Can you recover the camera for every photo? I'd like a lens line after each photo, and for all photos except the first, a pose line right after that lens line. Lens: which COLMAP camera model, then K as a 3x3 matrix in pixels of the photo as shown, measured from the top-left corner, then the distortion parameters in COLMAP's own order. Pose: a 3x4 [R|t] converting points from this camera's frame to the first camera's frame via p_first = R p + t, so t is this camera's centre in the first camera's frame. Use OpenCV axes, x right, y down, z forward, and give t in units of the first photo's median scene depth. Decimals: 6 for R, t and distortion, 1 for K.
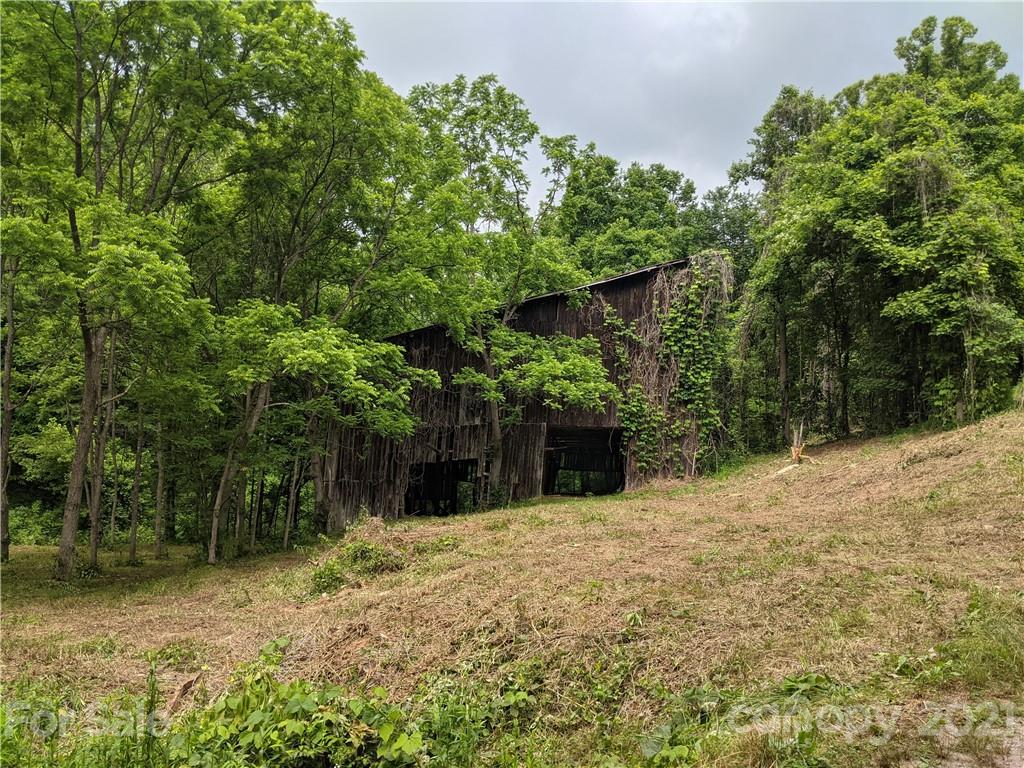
lens RADIAL K [[827.7, 0, 503.6], [0, 827.7, 385.9], [0, 0, 1]] dist [0.083928, -0.143376]
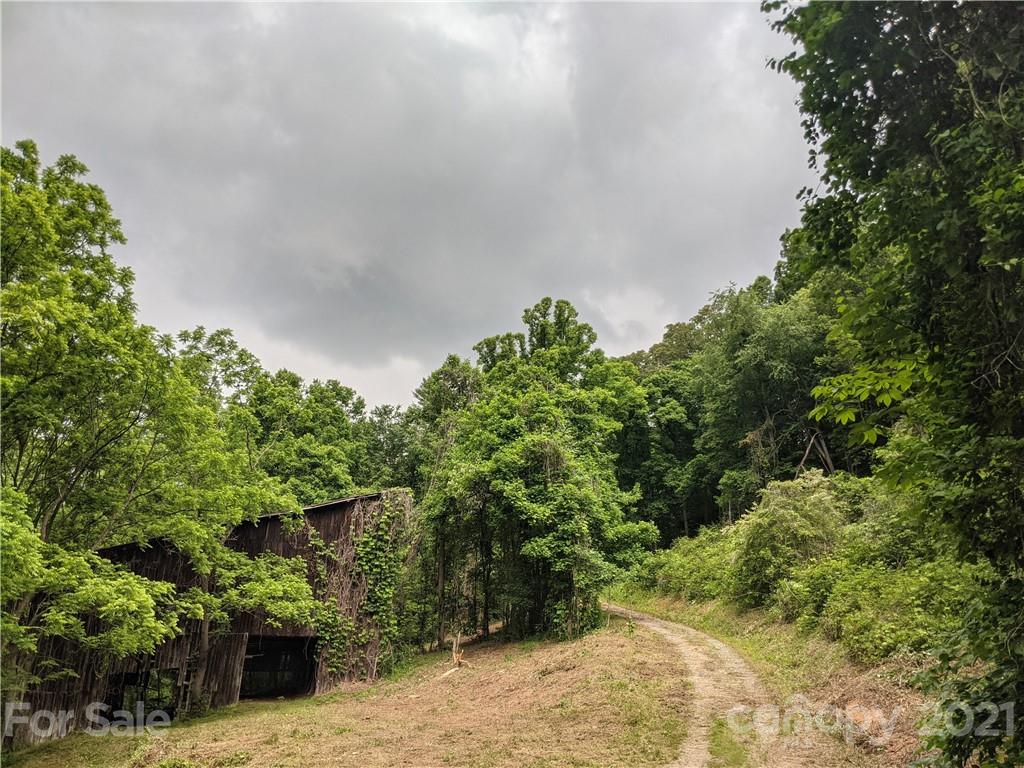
lens RADIAL K [[827.7, 0, 503.6], [0, 827.7, 385.9], [0, 0, 1]] dist [0.083928, -0.143376]
pose [[0.906263, 0.112266, 0.407533, -0.143407], [-0.026807, 0.977411, -0.209640, -0.057412], [-0.421863, 0.179064, 0.888801, -0.225285]]
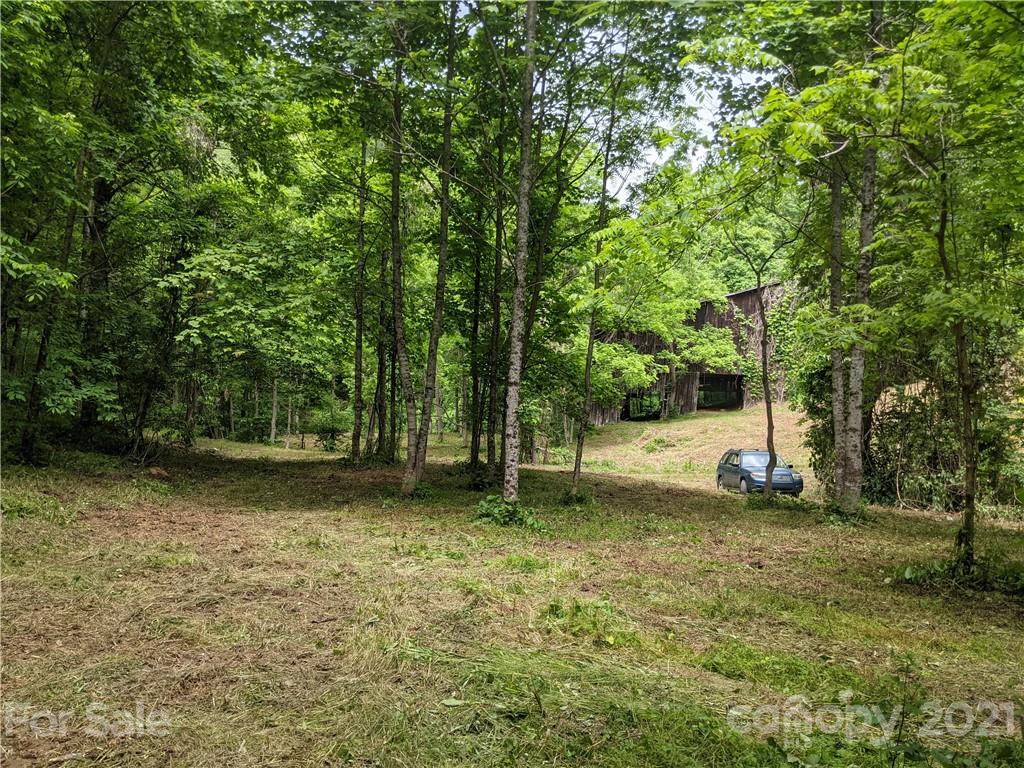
lens RADIAL K [[827.7, 0, 503.6], [0, 827.7, 385.9], [0, 0, 1]] dist [0.083928, -0.143376]
pose [[0.993988, -0.000084, -0.109489, -0.189817], [0.014480, 0.991318, 0.130689, -0.182472], [0.108527, -0.131488, 0.985359, -0.918241]]
